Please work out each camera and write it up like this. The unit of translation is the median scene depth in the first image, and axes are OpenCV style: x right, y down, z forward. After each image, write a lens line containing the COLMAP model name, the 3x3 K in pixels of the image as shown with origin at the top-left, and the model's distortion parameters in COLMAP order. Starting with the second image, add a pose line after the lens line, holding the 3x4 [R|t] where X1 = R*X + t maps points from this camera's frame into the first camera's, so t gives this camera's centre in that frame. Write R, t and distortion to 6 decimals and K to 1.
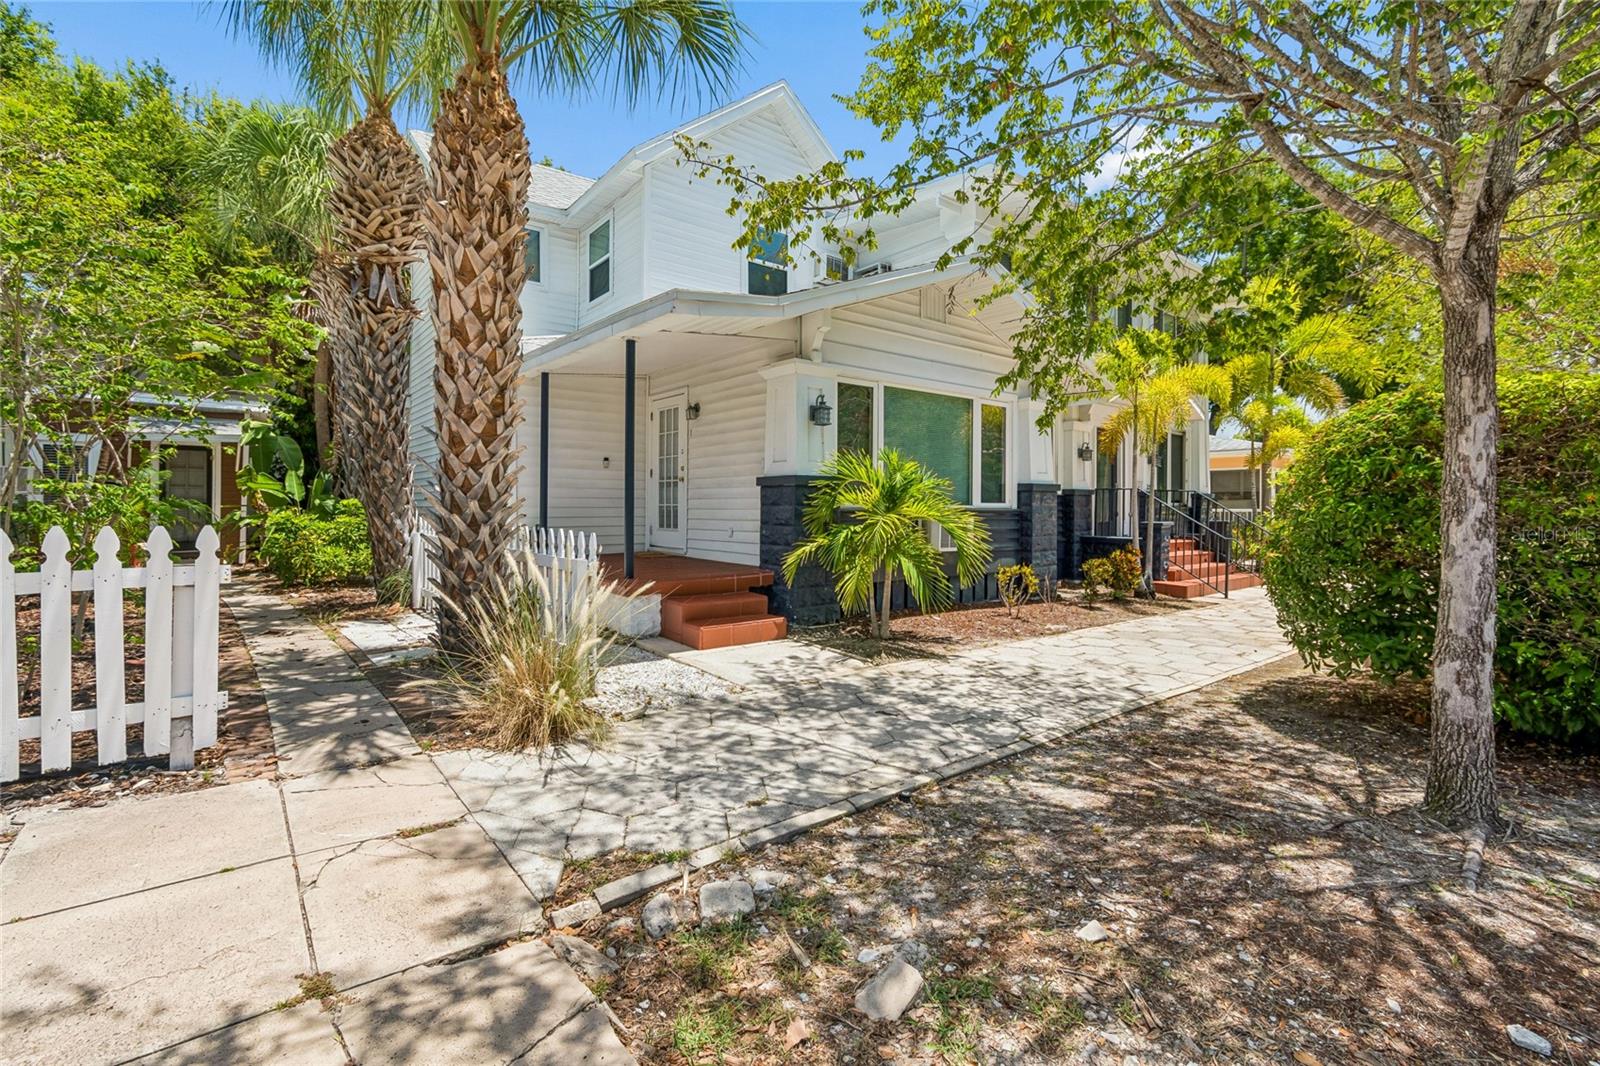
lens RADIAL K [[711.1, 0, 800.0], [0, 711.1, 533.0], [0, 0, 1]] dist [0.001402, -0.000149]
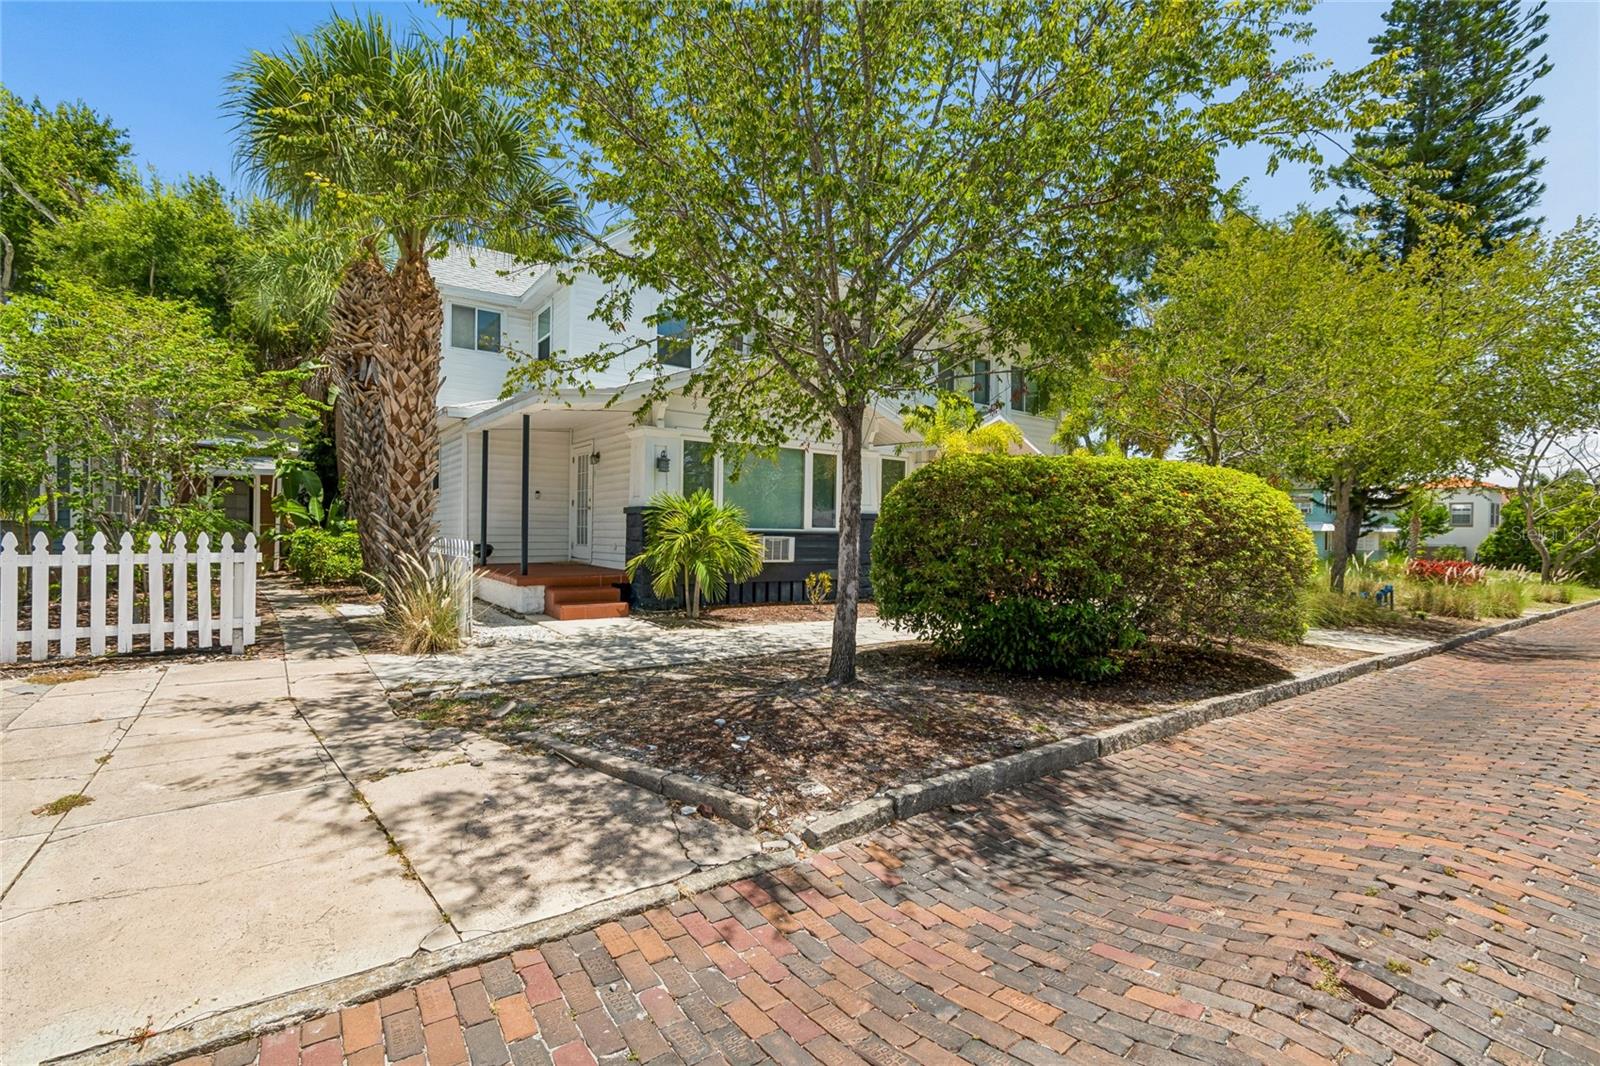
lens RADIAL K [[713.9, 0, 795.6], [0, 713.9, 566.0], [0, 0, 1]] dist [0.000856, -0.000256]
pose [[0.999076, 0.011605, -0.041384, 0.391391], [-0.011153, 0.999876, 0.011144, 0.022072], [0.041508, -0.010672, 0.999081, -0.471724]]
